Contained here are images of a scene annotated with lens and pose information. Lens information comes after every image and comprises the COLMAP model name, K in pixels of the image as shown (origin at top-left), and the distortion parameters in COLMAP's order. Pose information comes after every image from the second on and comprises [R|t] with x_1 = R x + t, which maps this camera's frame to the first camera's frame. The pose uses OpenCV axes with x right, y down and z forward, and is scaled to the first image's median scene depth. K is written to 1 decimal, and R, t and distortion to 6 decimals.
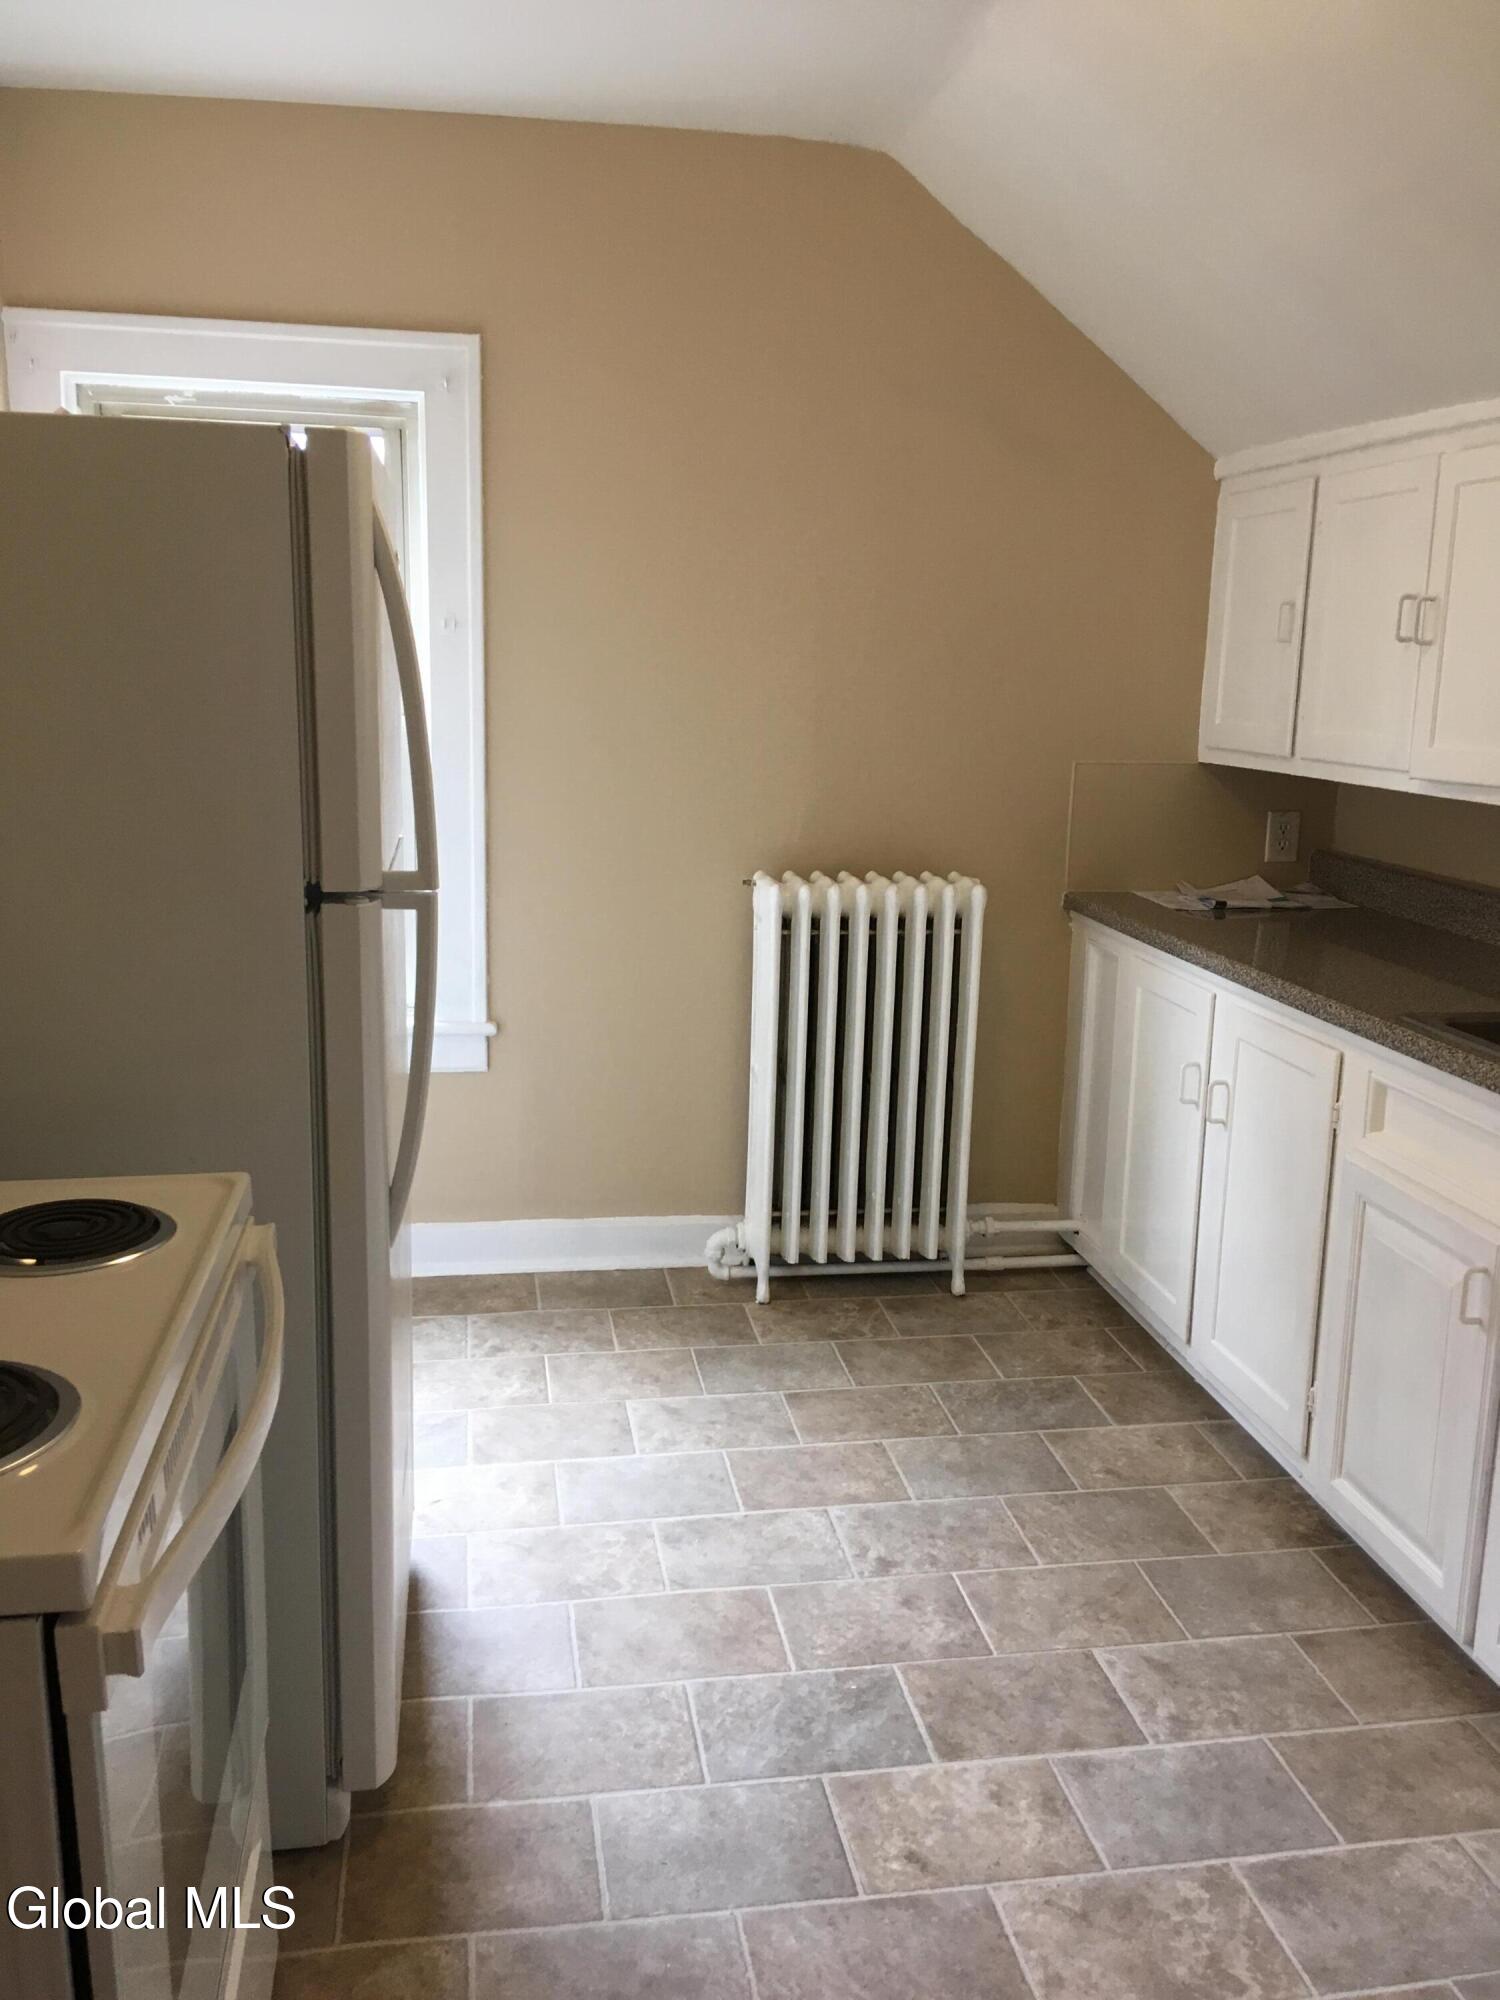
lens RADIAL K [[1711.2, 0, 752.7], [0, 1711.2, 999.7], [0, 0, 1]] dist [0.049862, -0.000923]
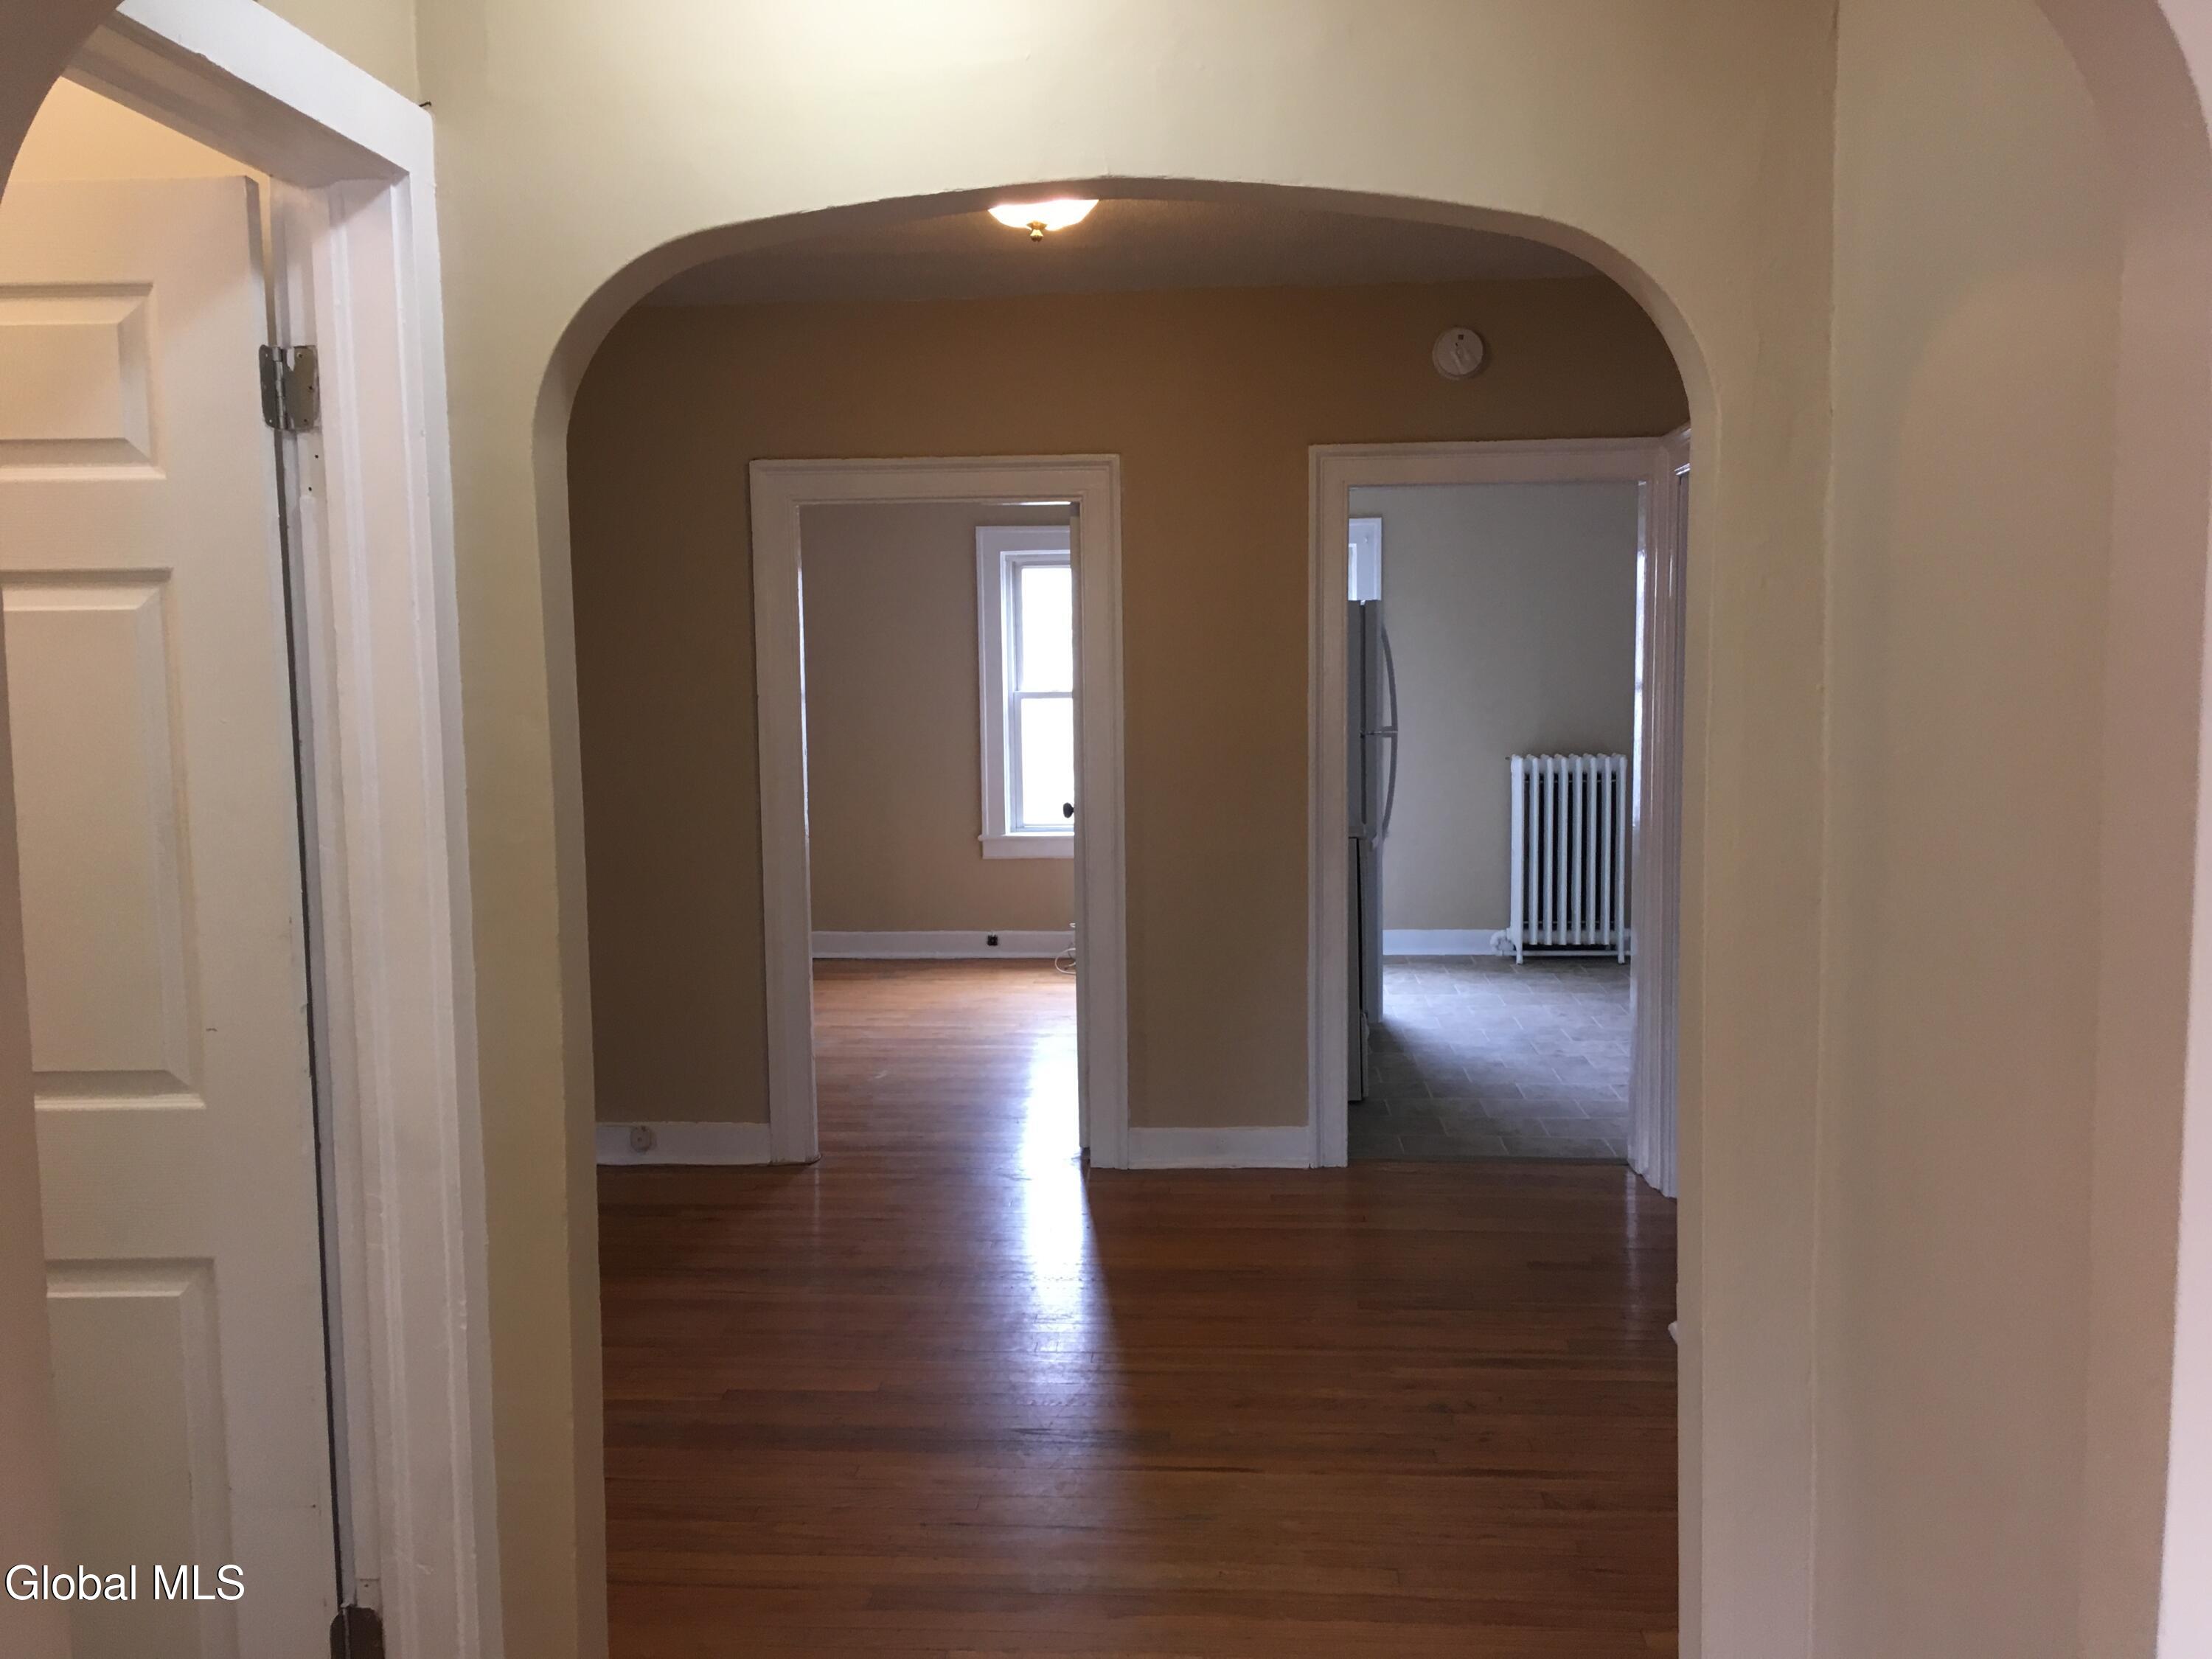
lens RADIAL K [[1892.6, 0, 1106.4], [0, 1892.6, 828.7], [0, 0, 1]] dist [0.049862, -0.000923]
pose [[0.972415, -0.015818, -0.232719, 0.055917], [-0.008403, 0.994675, -0.102722, 0.251039], [0.233105, 0.101844, 0.967104, -1.311902]]
